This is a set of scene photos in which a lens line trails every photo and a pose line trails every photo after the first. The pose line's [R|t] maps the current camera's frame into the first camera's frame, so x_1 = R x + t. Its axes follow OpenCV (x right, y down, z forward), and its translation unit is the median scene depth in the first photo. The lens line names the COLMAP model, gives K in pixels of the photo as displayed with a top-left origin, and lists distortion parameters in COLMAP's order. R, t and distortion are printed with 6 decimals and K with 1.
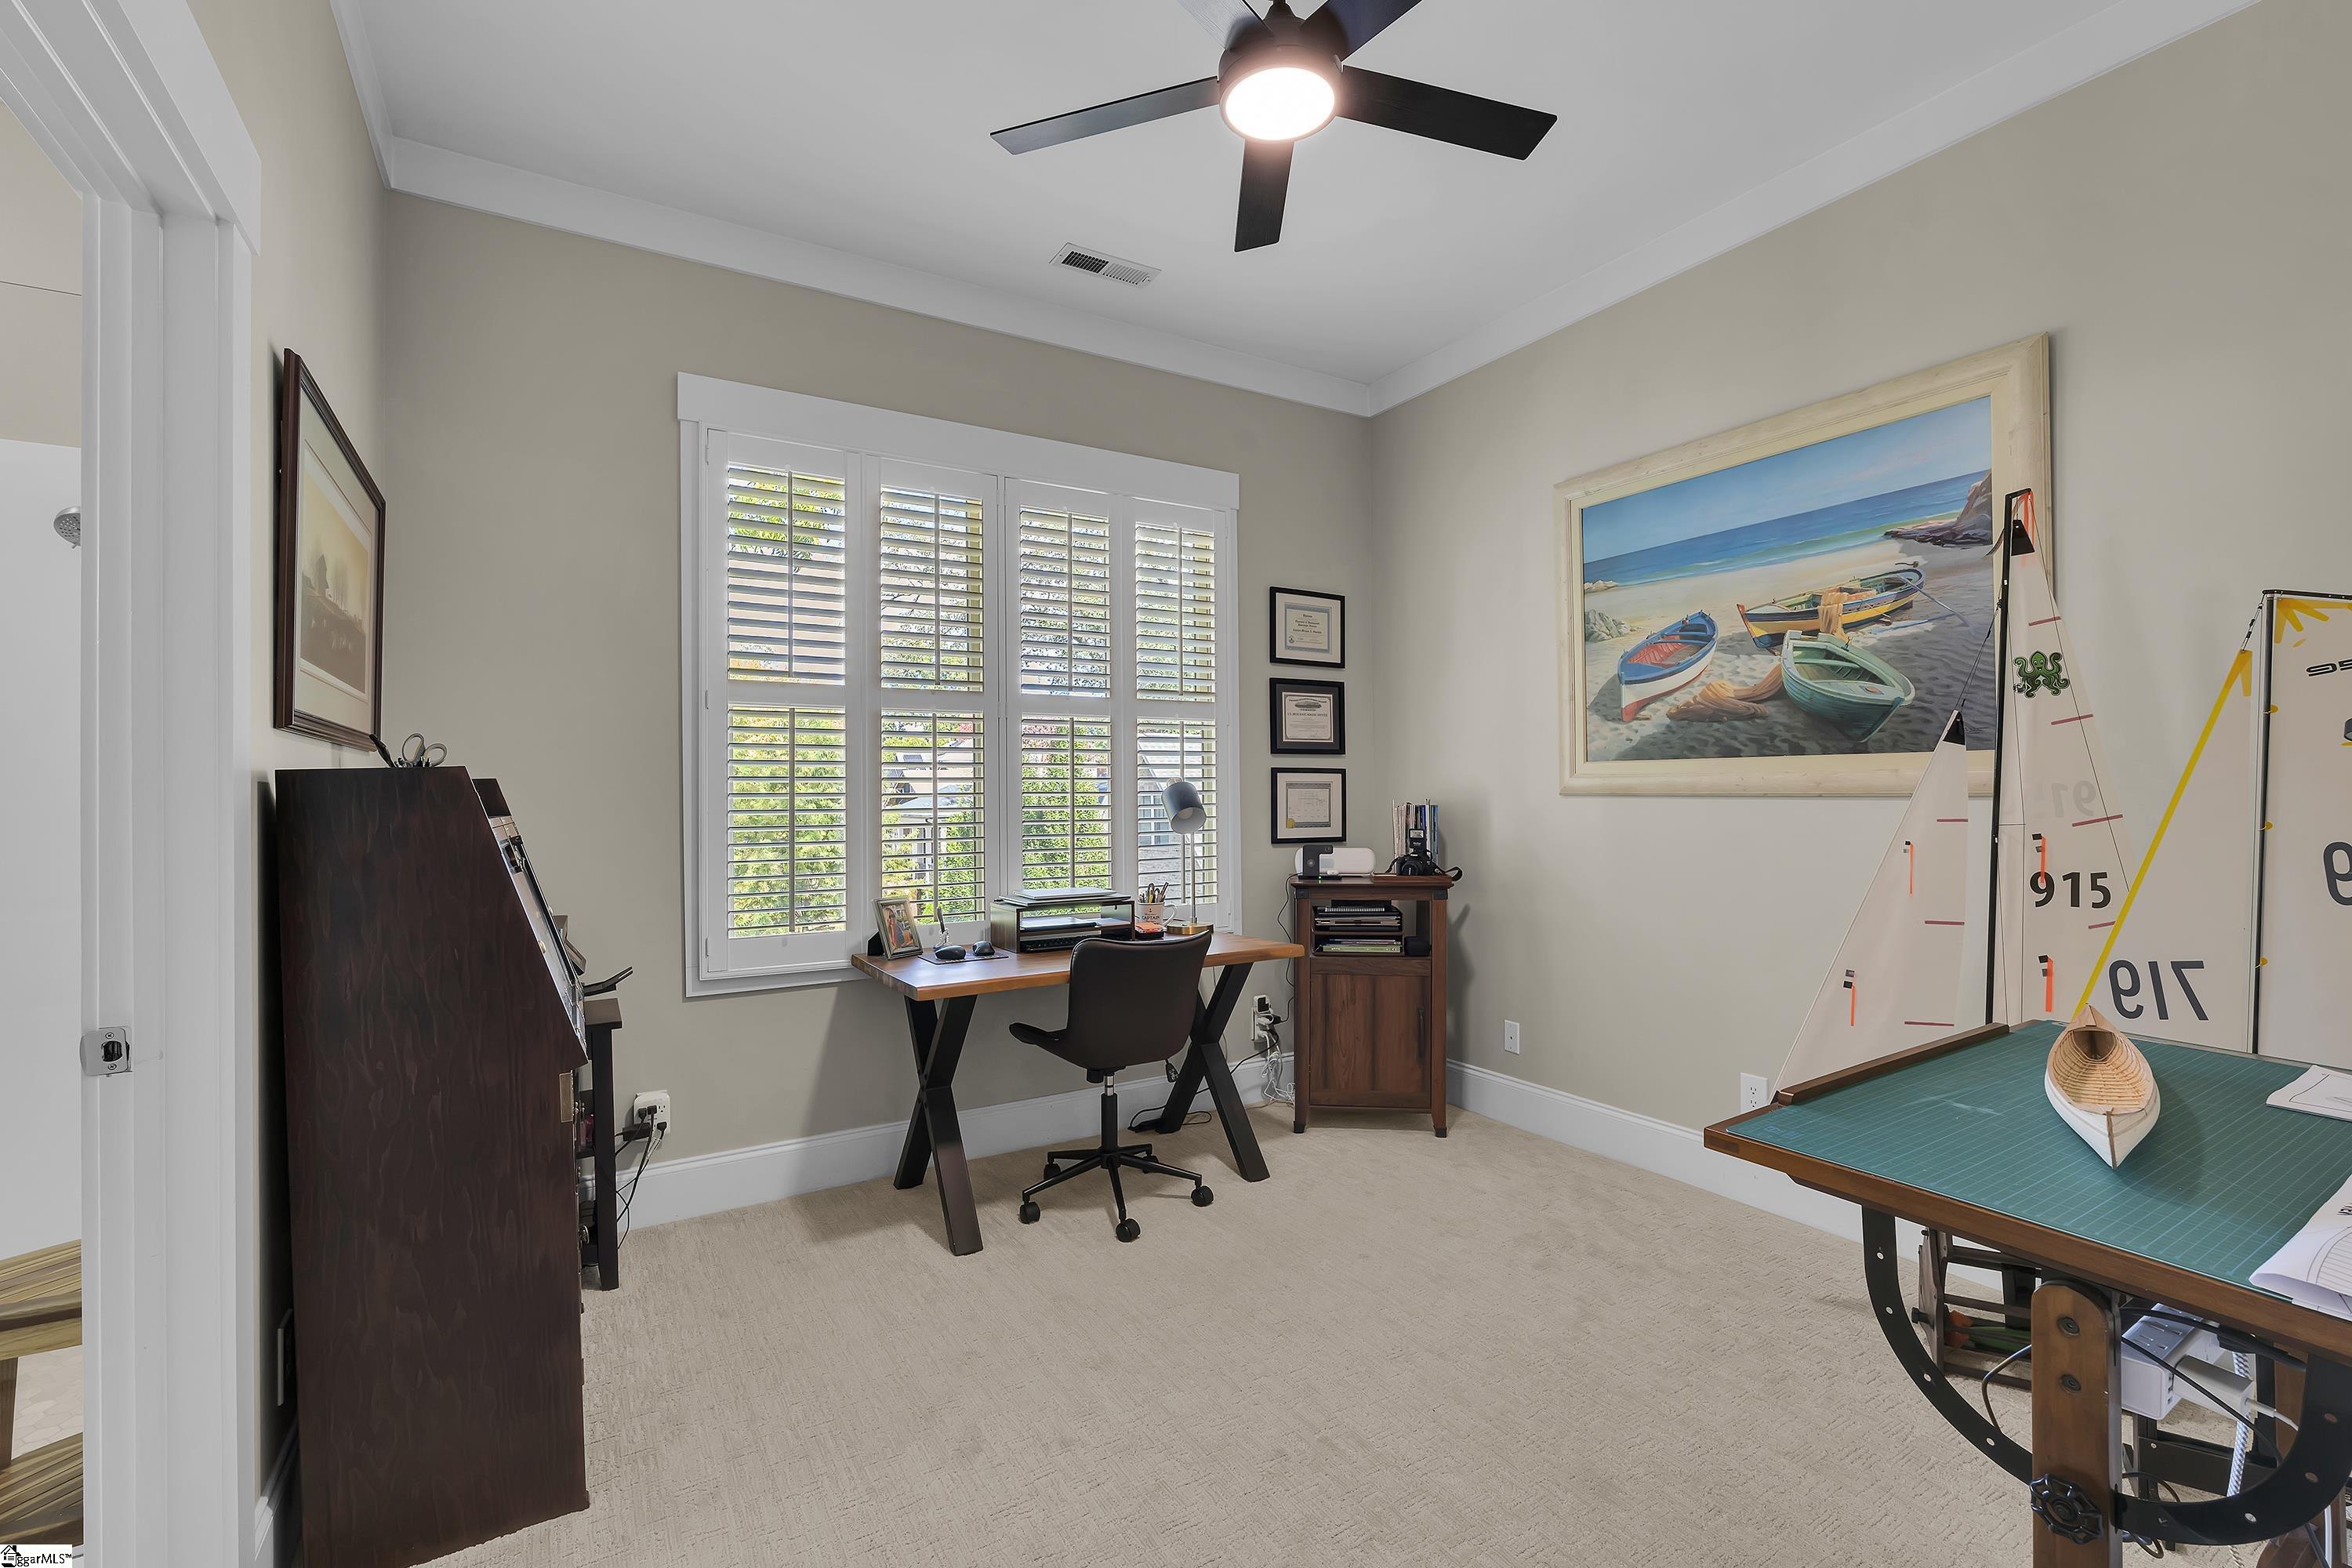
lens RADIAL K [[1026.1, 0, 1178.9], [0, 1026.1, 784.6], [0, 0, 1]] dist [0.001943, 0.000733]
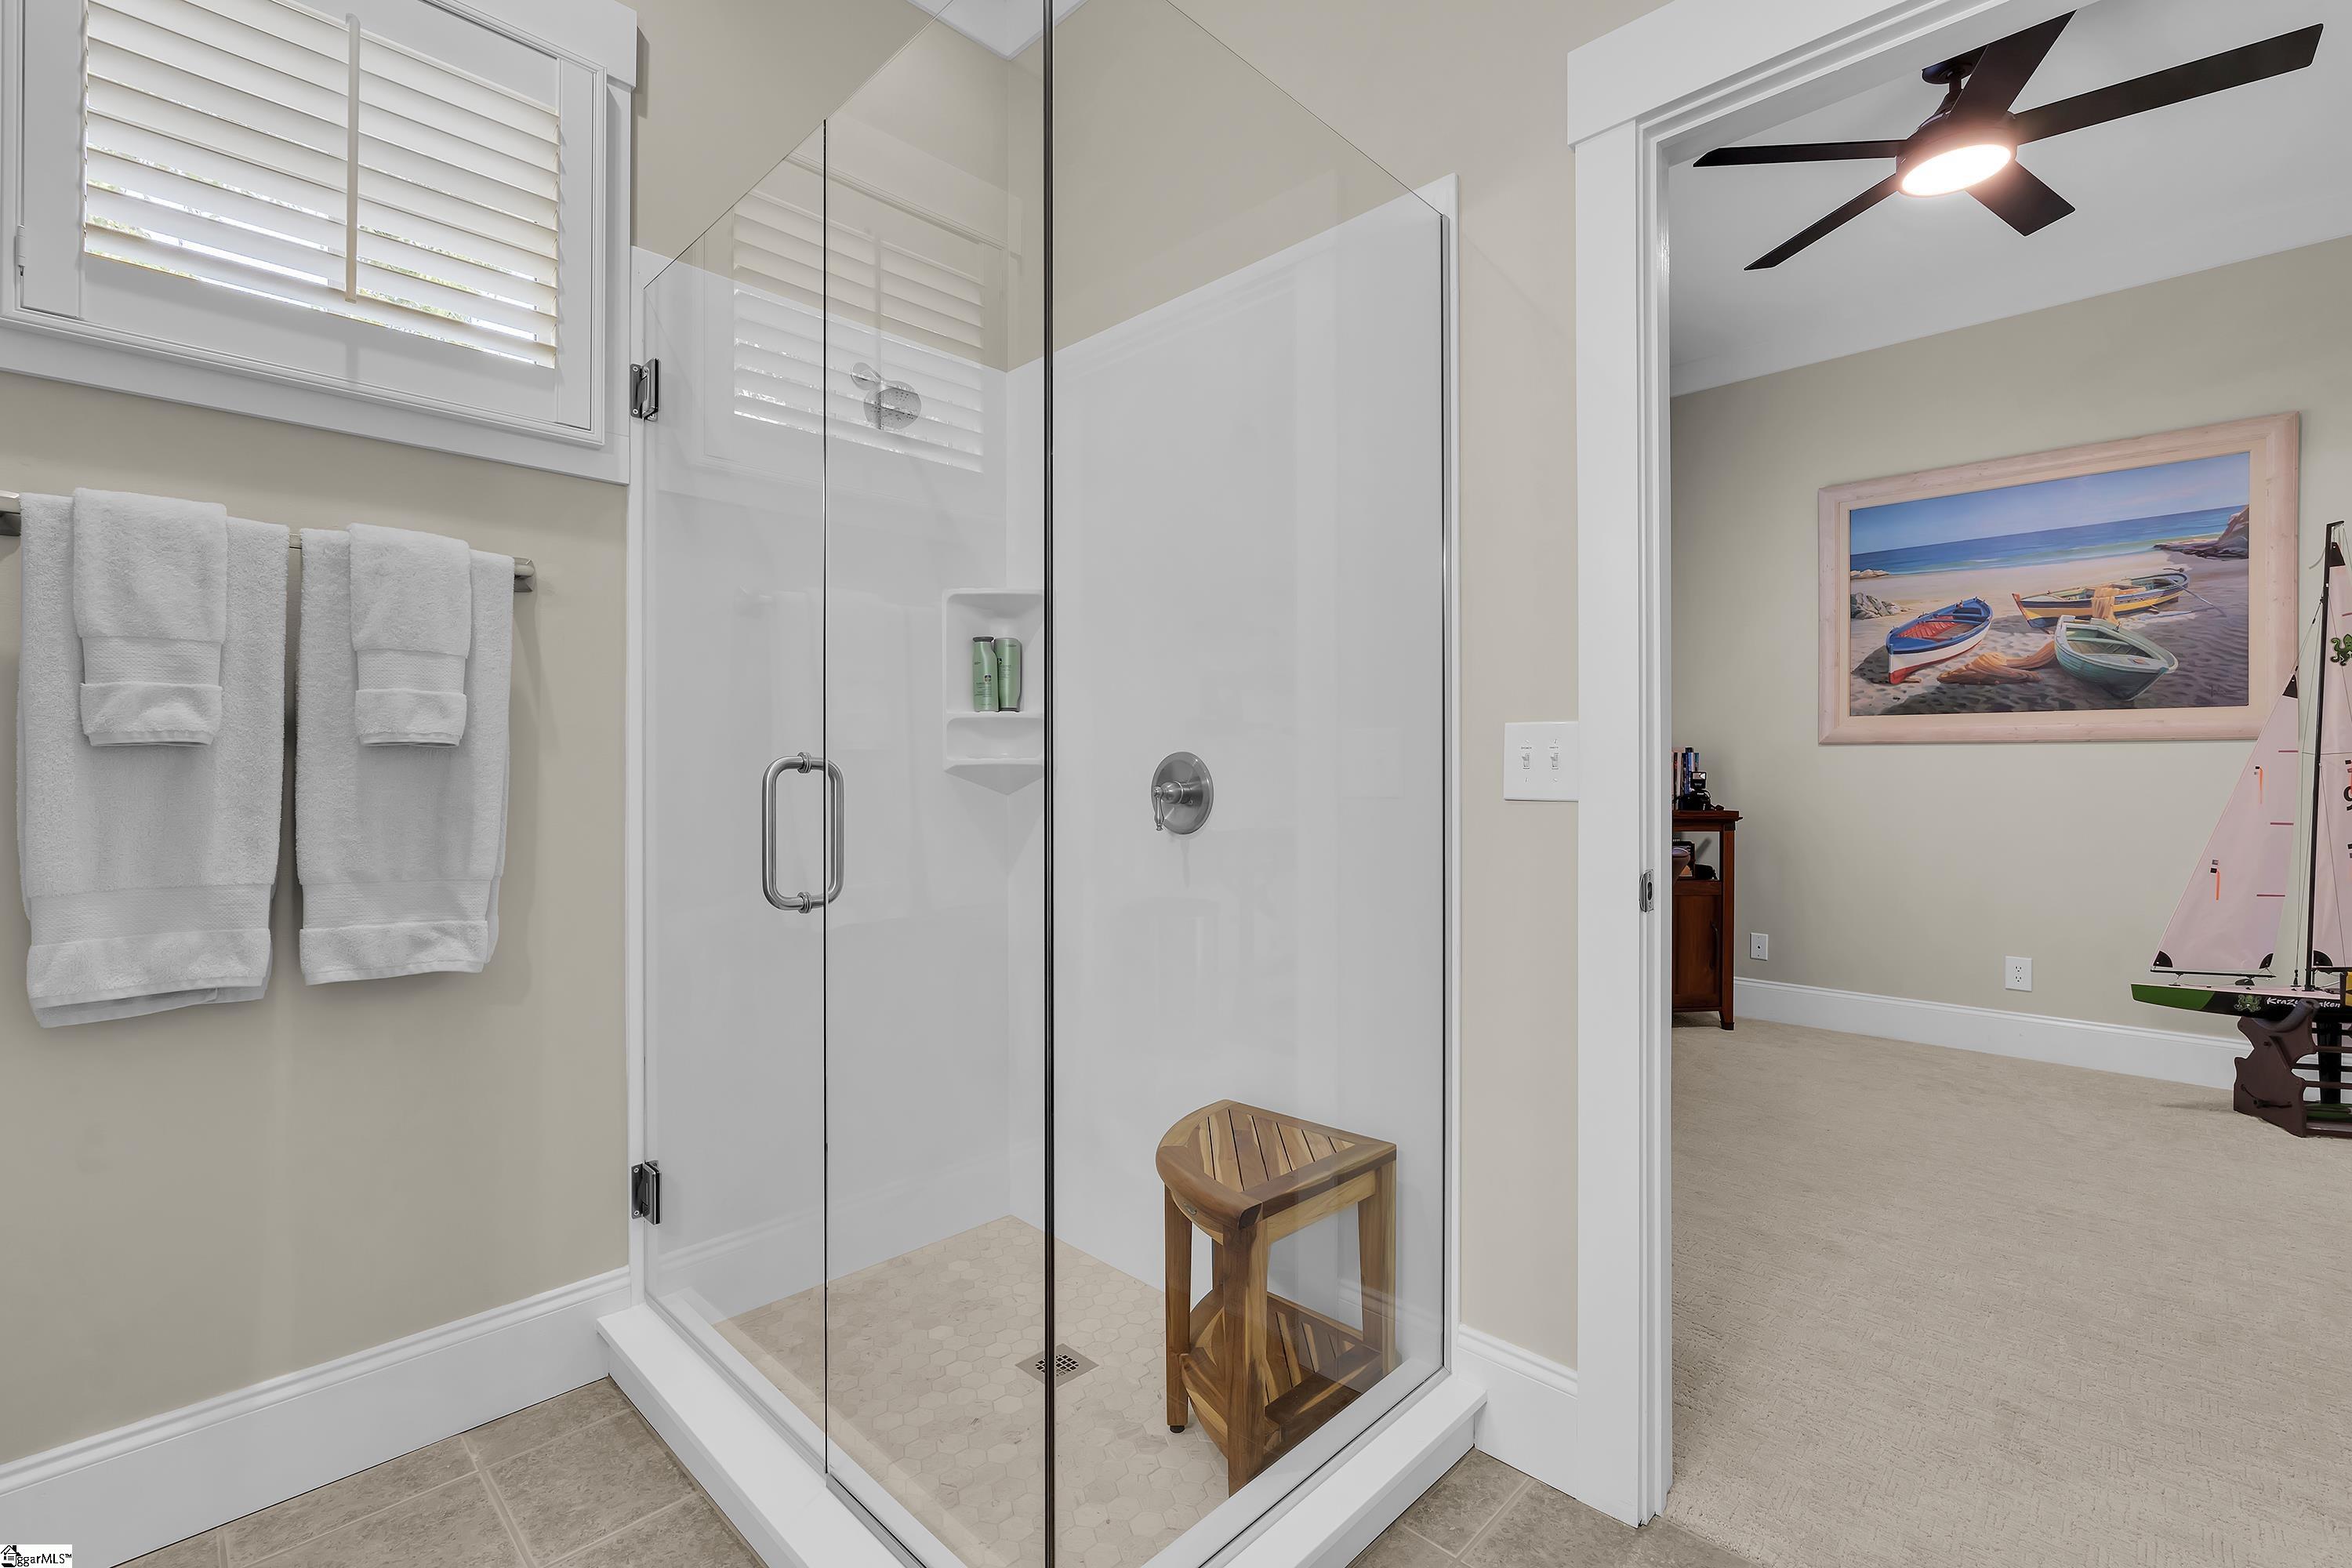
lens RADIAL K [[1026.1, 0, 1189.4], [0, 1026.1, 774.7], [0, 0, 1]] dist [0.001943, 0.000733]
pose [[0.964974, 0.009781, 0.262162, -0.817753], [-0.012586, 0.999880, 0.009024, 0.055343], [-0.262042, -0.012007, 0.964982, 0.020812]]
